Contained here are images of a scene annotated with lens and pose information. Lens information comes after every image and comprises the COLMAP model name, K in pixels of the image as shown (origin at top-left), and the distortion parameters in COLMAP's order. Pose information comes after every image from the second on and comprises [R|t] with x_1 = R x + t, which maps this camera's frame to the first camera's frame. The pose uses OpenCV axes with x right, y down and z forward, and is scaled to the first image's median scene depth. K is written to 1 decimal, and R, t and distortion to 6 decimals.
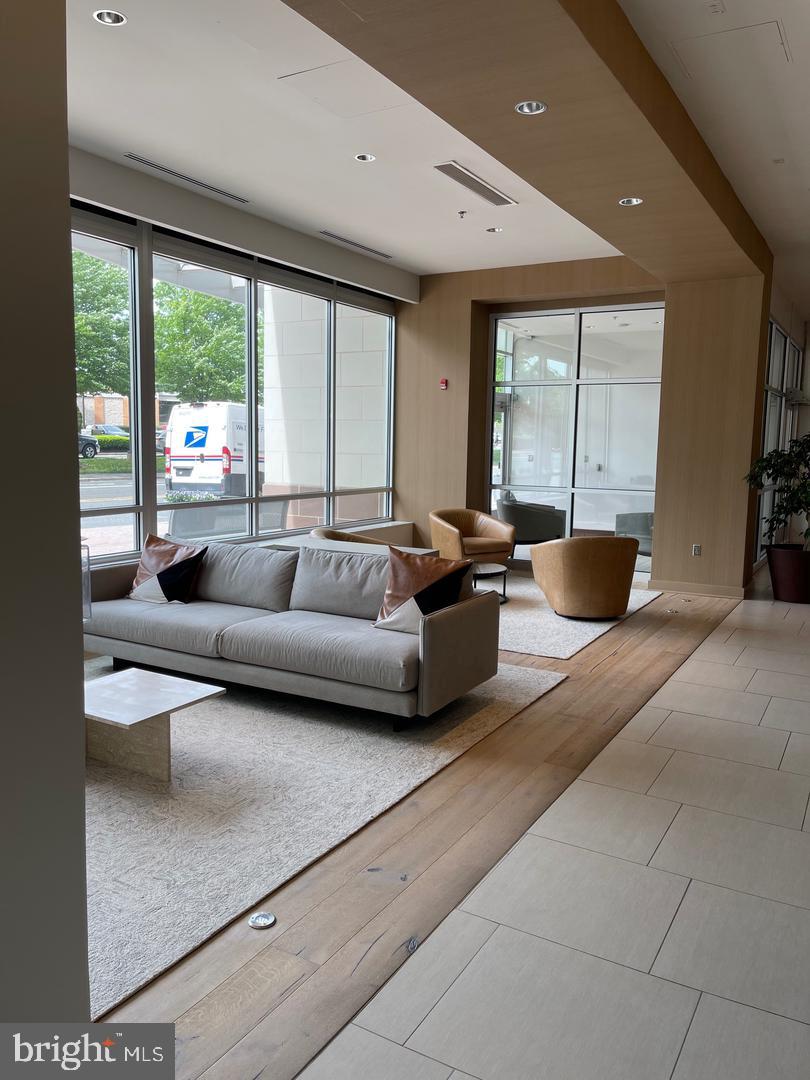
lens RADIAL K [[822.1, 0, 413.6], [0, 822.1, 530.1], [0, 0, 1]] dist [0.071518, -0.072192]
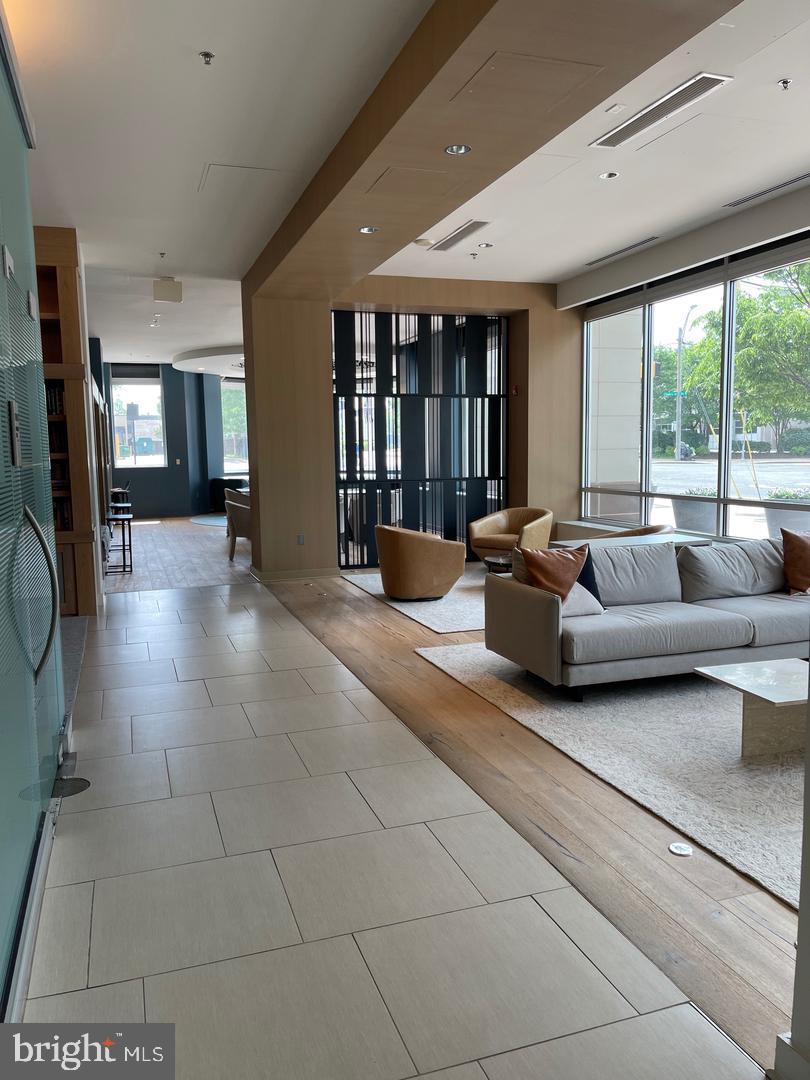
lens RADIAL K [[822.1, 0, 398.7], [0, 822.1, 535.3], [0, 0, 1]] dist [0.071518, -0.072192]
pose [[-0.673674, 0.070350, -0.735673, 1.004736], [-0.077870, 0.983160, 0.165324, -0.163554], [0.734915, 0.168661, -0.656851, 1.708409]]
